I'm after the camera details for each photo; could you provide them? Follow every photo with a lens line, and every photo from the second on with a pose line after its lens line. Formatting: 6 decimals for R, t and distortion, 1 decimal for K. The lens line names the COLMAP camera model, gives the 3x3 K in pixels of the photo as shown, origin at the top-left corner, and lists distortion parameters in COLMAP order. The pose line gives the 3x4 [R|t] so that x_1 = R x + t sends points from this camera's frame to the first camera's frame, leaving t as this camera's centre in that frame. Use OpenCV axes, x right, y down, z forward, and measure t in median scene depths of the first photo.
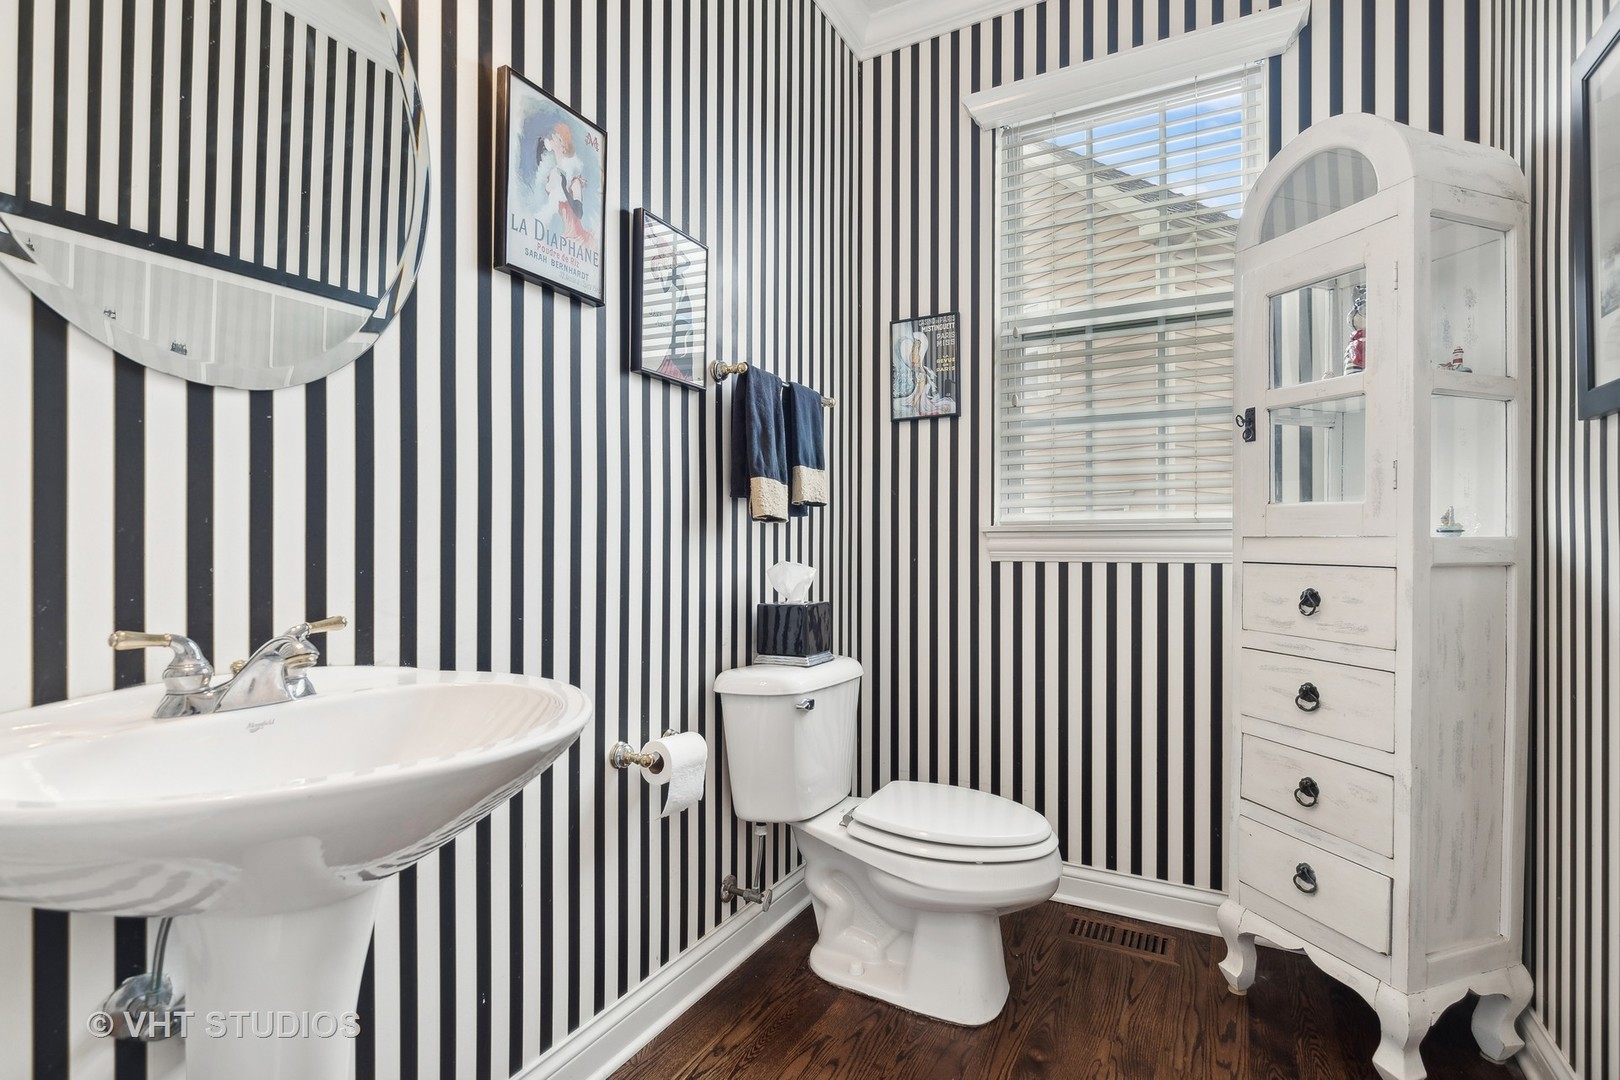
lens RADIAL K [[777.7, 0, 810.0], [0, 777.7, 540.0], [0, 0, 1]] dist [0.002157, 0.000388]
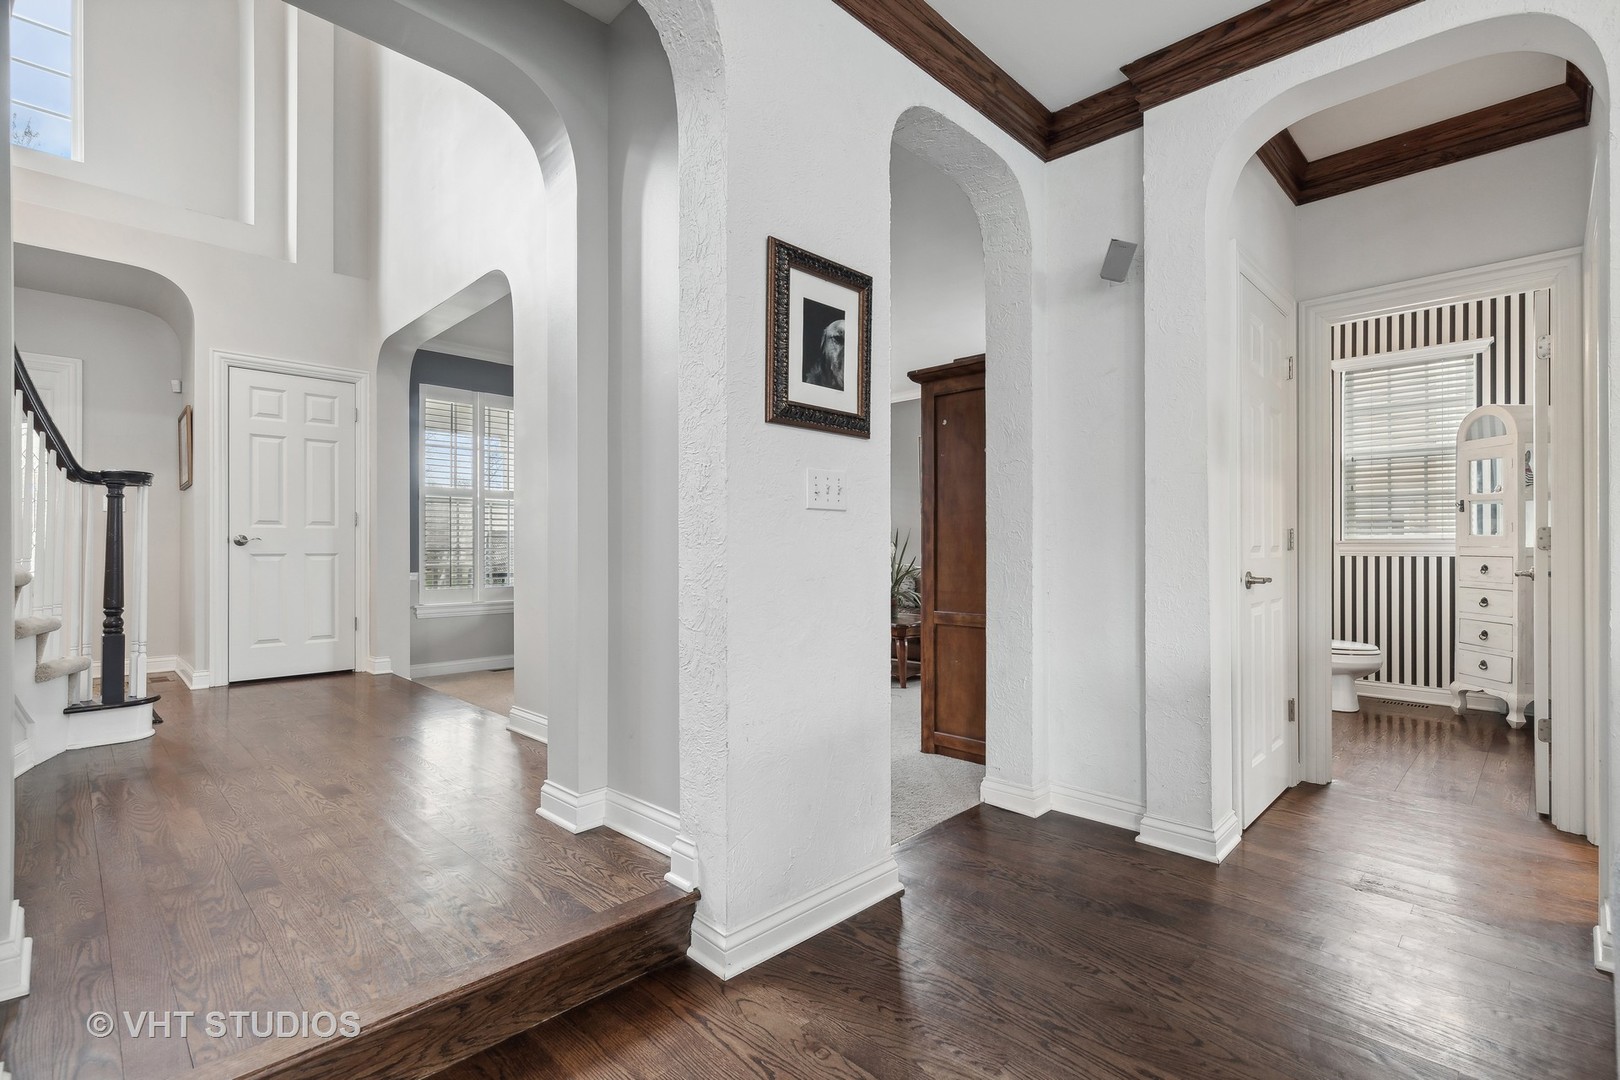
lens RADIAL K [[737.6, 0, 812.9], [0, 737.6, 547.4], [0, 0, 1]] dist [0.010139, -0.003803]
pose [[0.959405, -0.001402, -0.282028, -0.801337], [0.002363, 0.999993, 0.003067, -0.012775], [0.282022, -0.003608, 0.959401, -1.928231]]
